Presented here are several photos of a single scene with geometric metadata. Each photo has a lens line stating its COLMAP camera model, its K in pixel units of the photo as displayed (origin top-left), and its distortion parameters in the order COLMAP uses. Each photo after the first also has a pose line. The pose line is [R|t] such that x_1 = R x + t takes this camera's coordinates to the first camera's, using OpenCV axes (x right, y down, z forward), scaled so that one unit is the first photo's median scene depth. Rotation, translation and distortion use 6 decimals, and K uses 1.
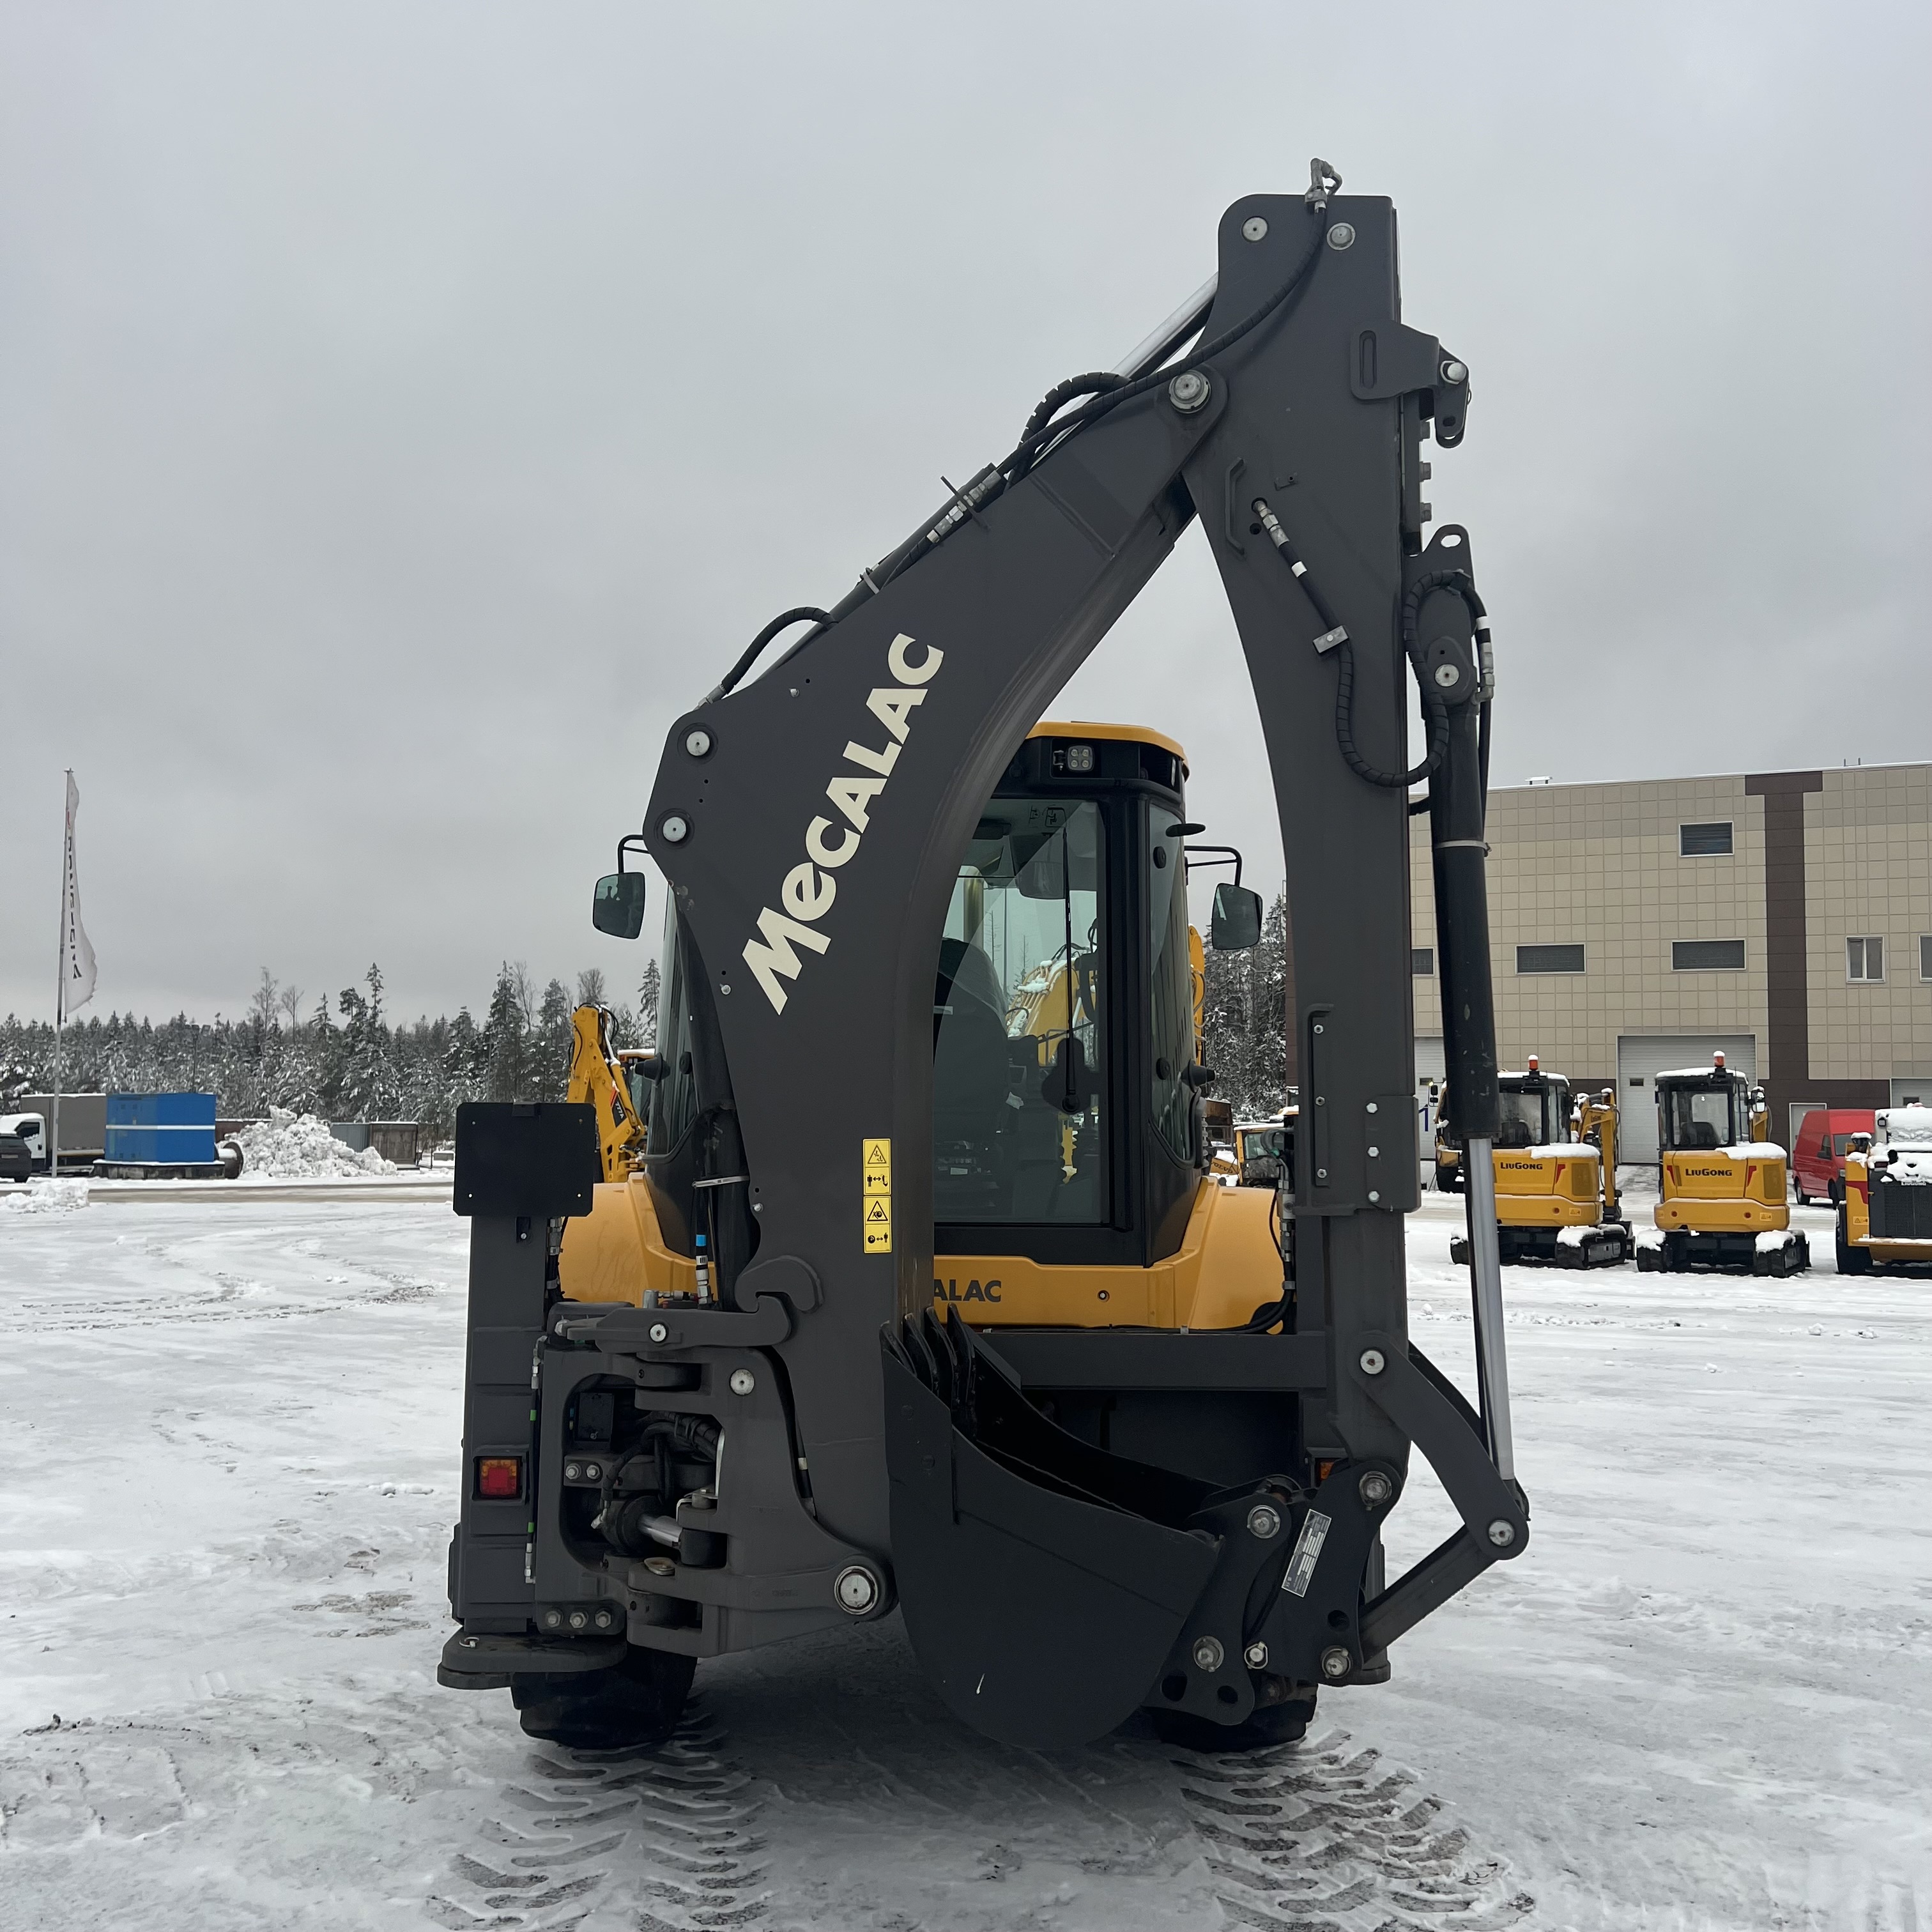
lens RADIAL K [[1918.9, 0, 980.4], [0, 1918.9, 972.6], [0, 0, 1]] dist [0.161002, -0.430248]
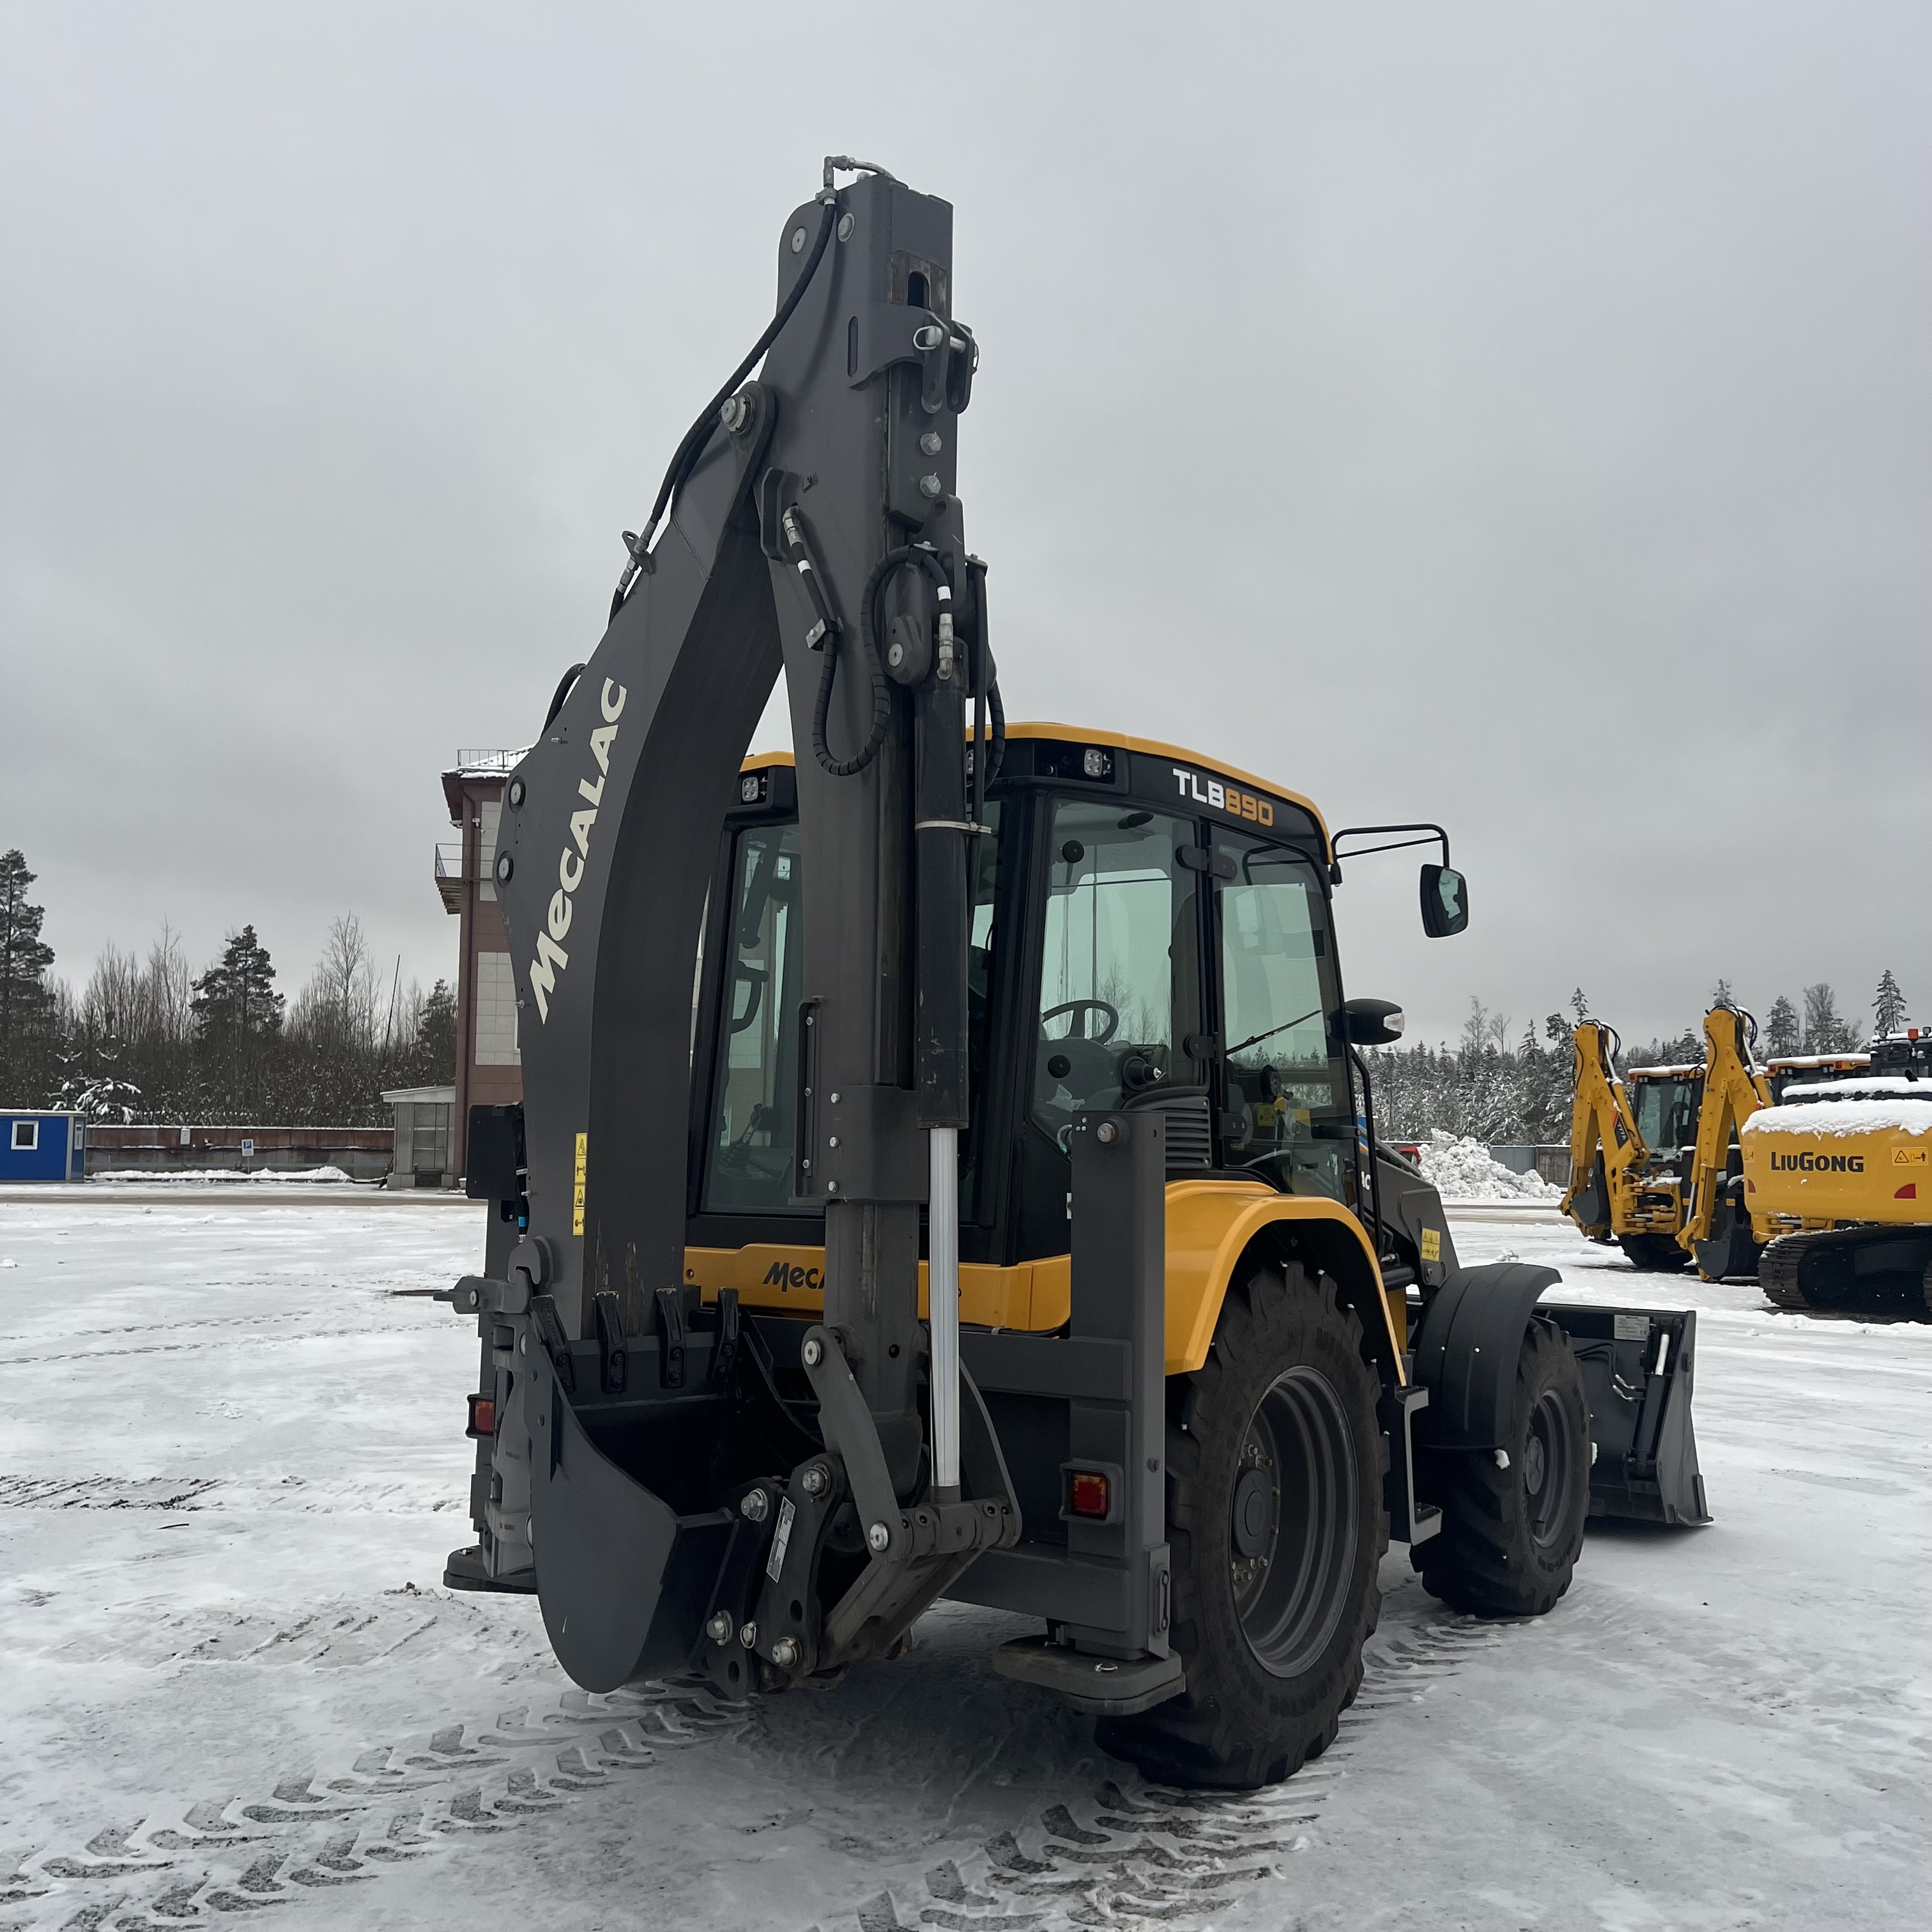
lens RADIAL K [[1918.9, 0, 980.4], [0, 1918.9, 972.6], [0, 0, 1]] dist [0.161002, -0.430248]
pose [[0.817694, -0.047908, -0.573656, 0.077638], [0.040598, 0.998849, -0.025549, 0.003150], [0.574220, -0.002398, 0.818698, 0.021530]]
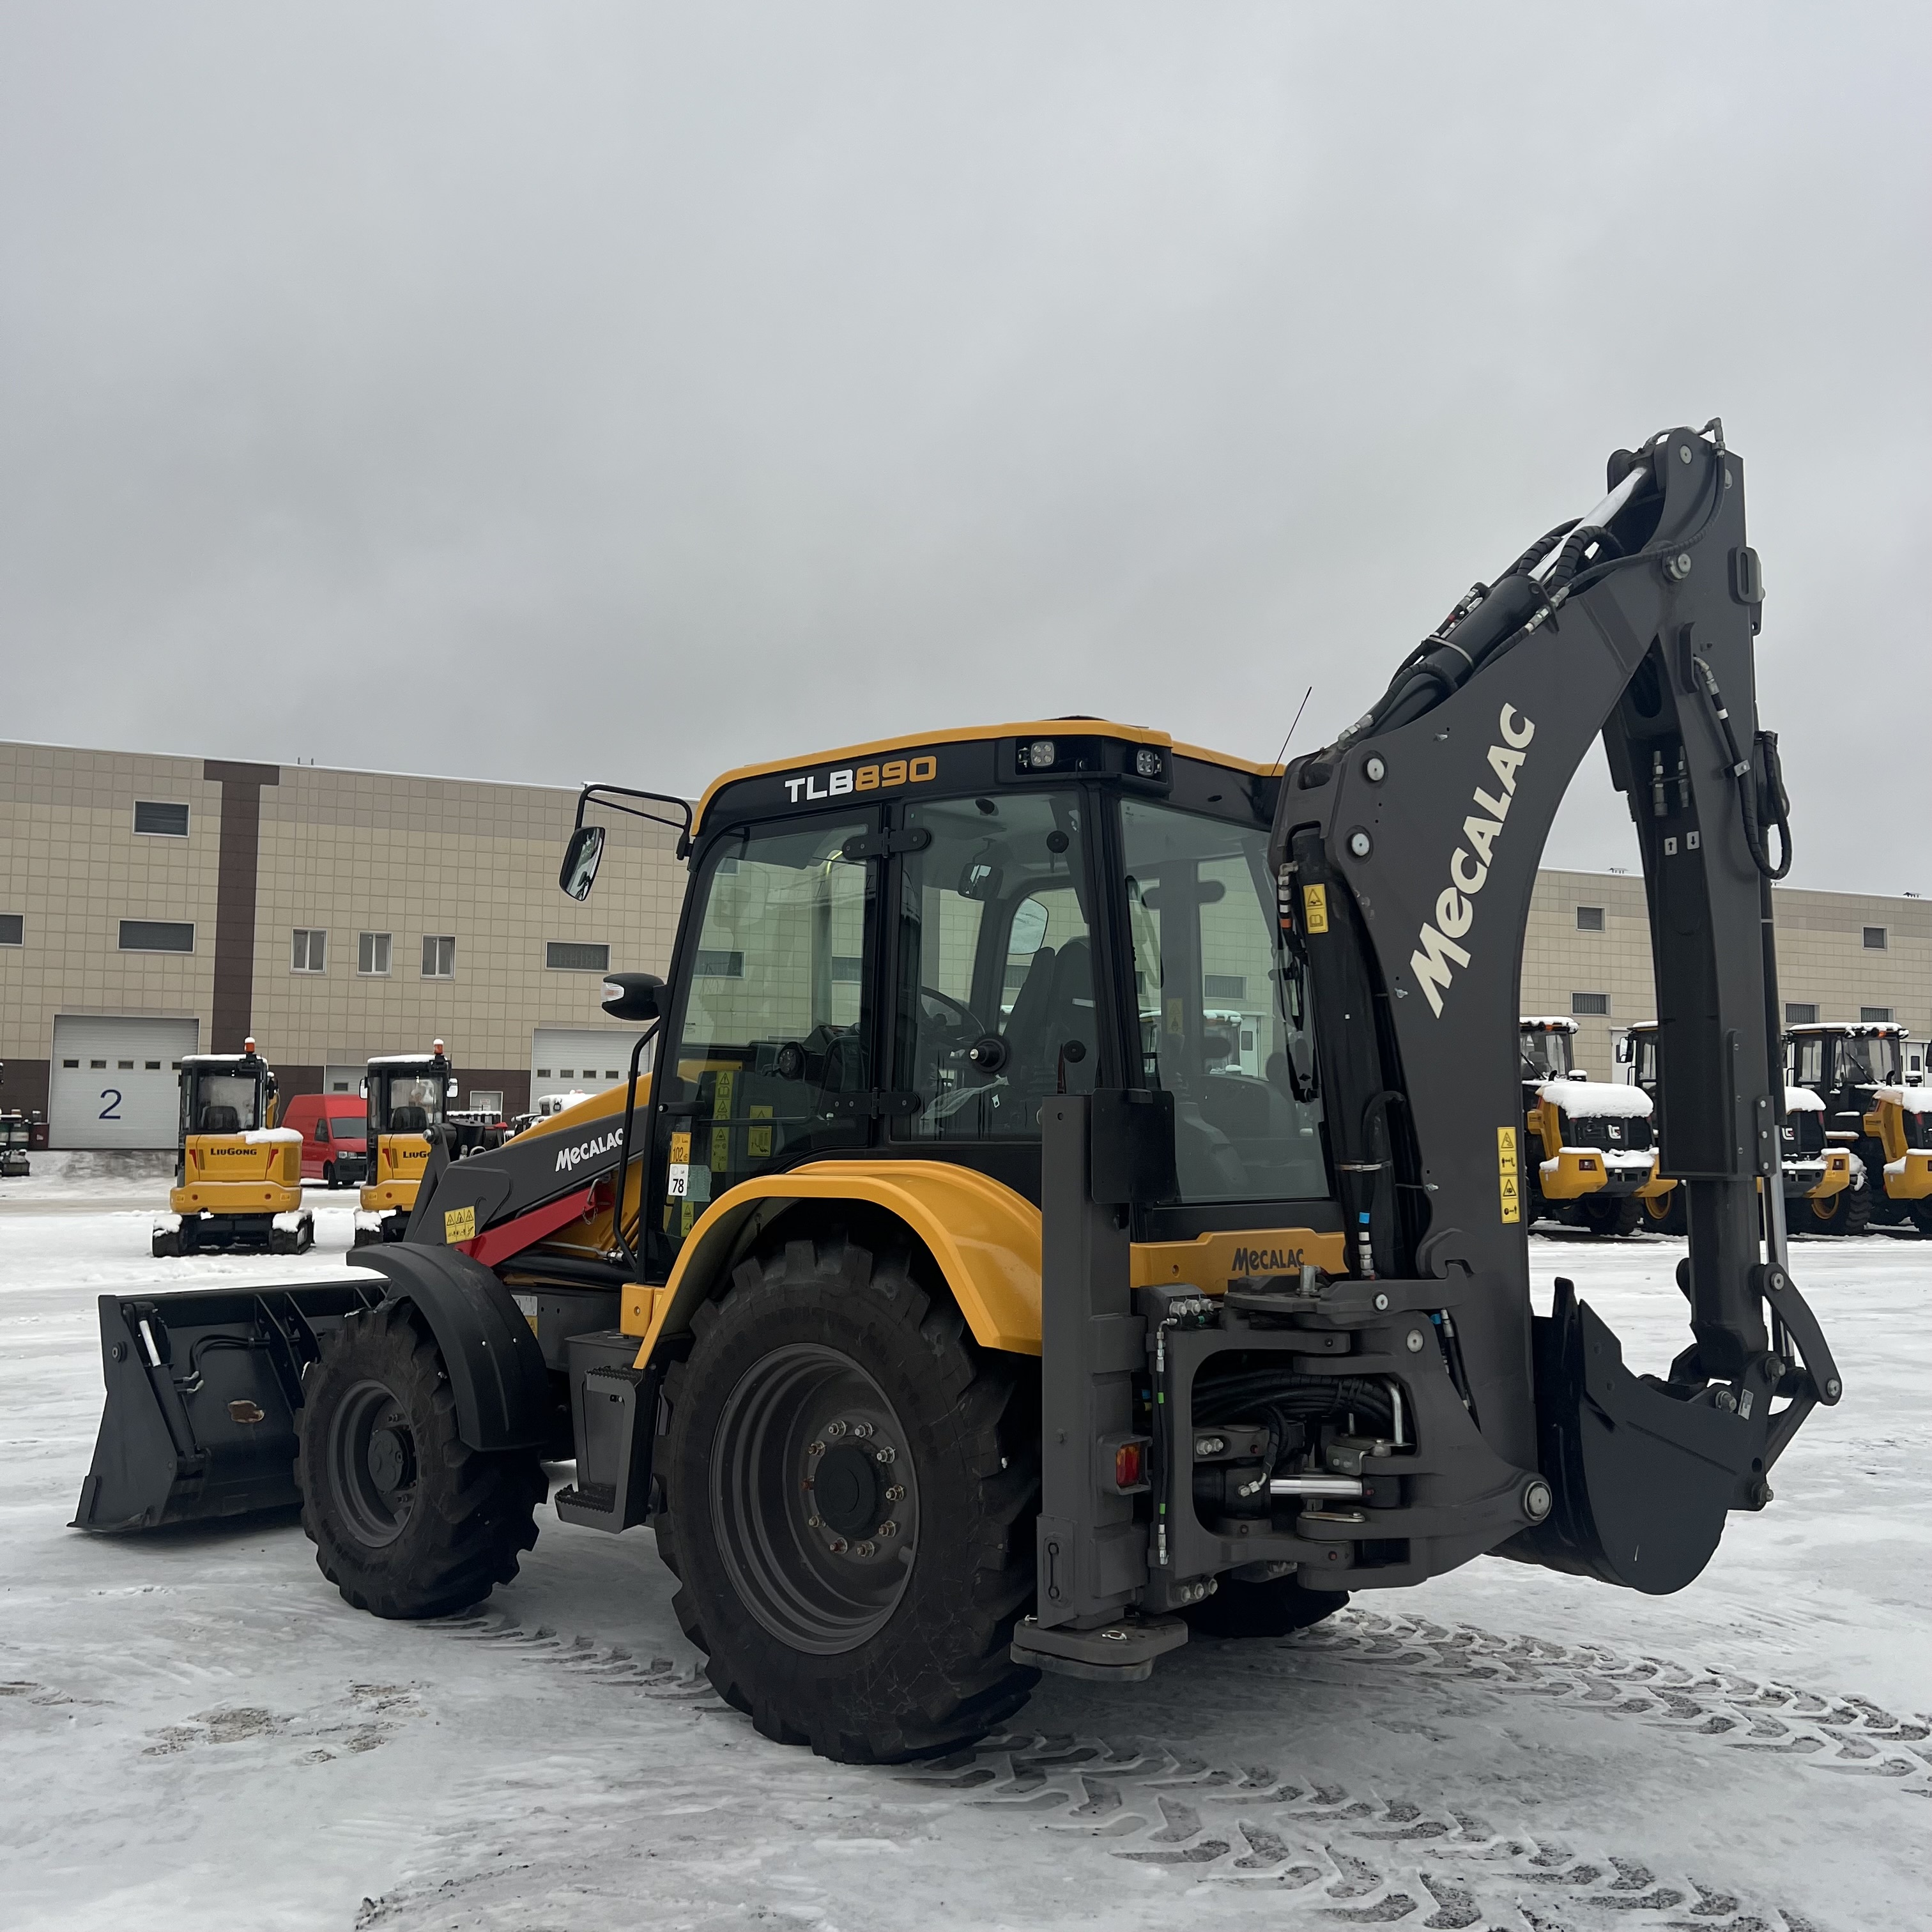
lens RADIAL K [[1935.6, 0, 986.8], [0, 1935.6, 971.3], [0, 0, 1]] dist [0.028288, -0.025352]
pose [[0.666509, 0.056516, 0.743352, -0.115634], [-0.062270, 0.997858, -0.020032, 0.003428], [-0.742892, -0.032936, 0.668601, 0.043844]]
